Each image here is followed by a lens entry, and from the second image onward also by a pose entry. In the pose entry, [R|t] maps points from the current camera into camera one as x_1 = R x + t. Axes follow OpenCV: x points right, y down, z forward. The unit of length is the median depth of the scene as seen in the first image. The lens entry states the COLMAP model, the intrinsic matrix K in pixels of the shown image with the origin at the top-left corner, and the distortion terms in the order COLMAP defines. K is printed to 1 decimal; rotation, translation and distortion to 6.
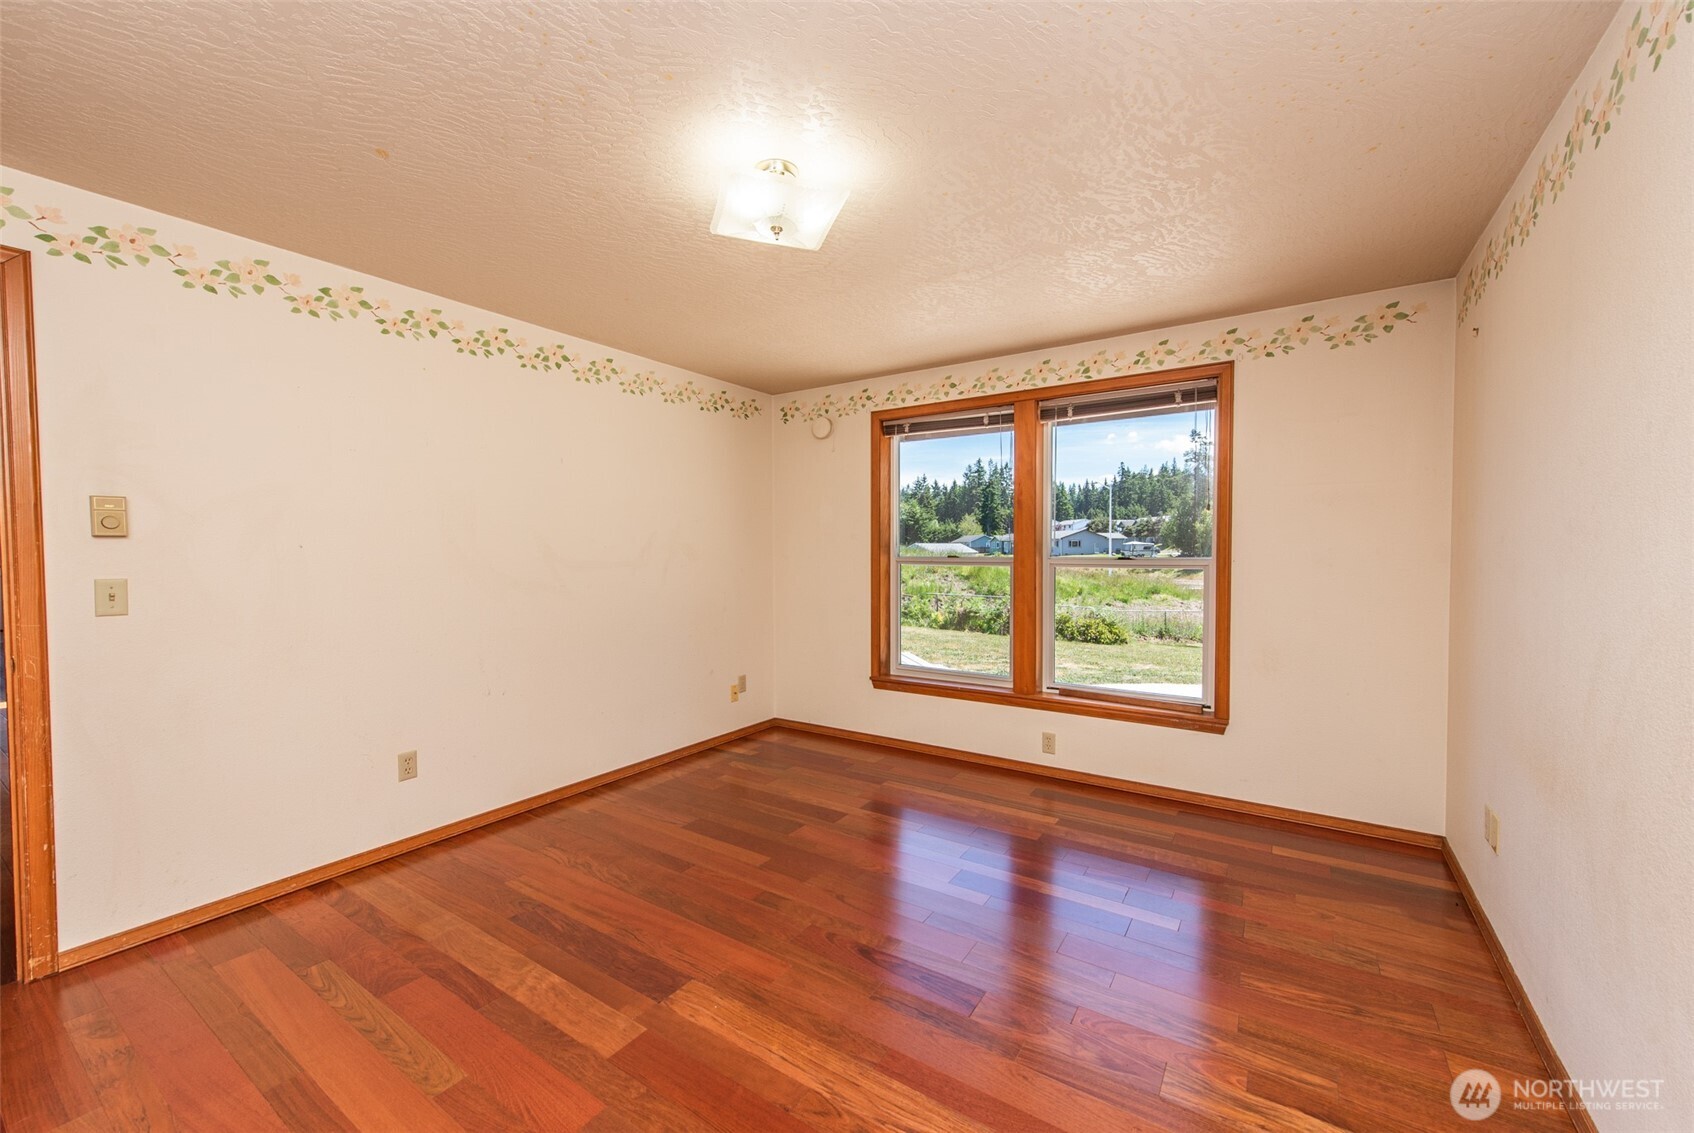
lens RADIAL K [[670.9, 0, 847.0], [0, 670.9, 566.5], [0, 0, 1]] dist [0.015165, -0.000110]
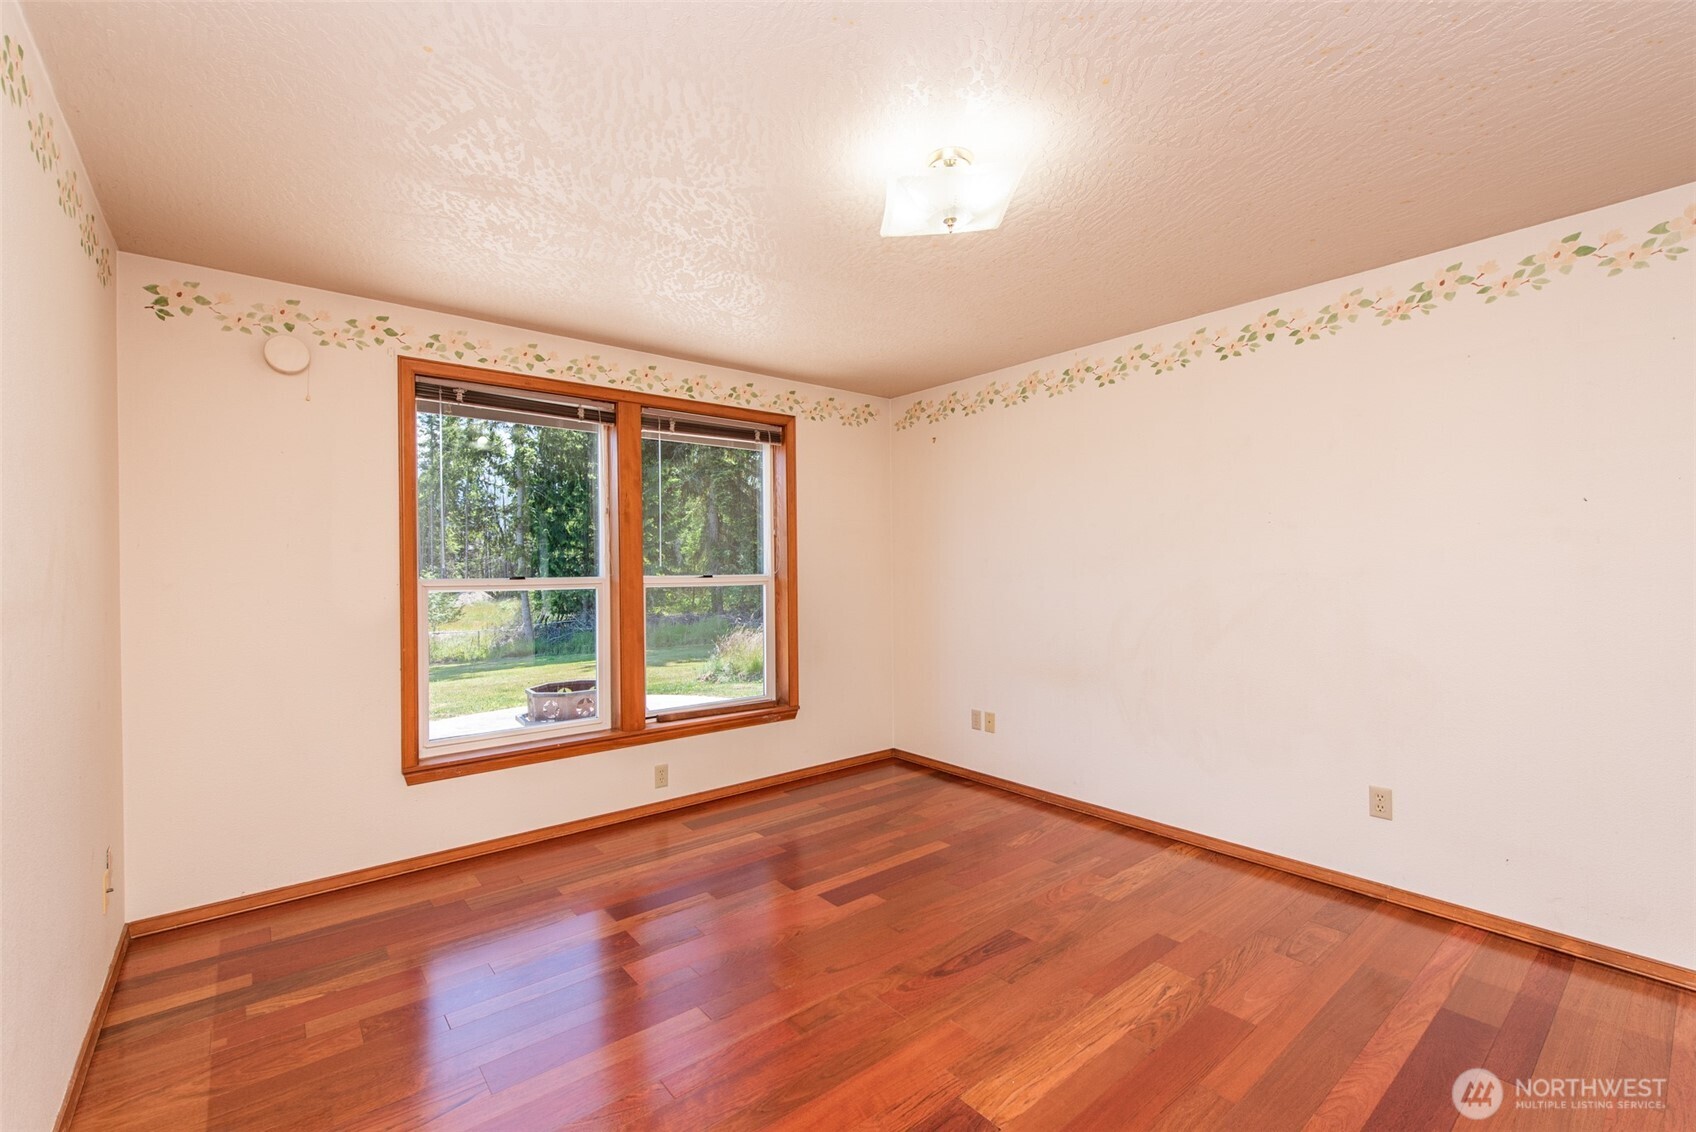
lens RADIAL K [[728.0, 0, 848.0], [0, 728.0, 566.0], [0, 0, 1]] dist [0.002552, -0.000349]
pose [[0.284023, -0.005599, 0.958801, -0.594903], [0.022359, 0.999750, -0.000786, -0.022166], [-0.958557, 0.021661, 0.284077, 0.458408]]
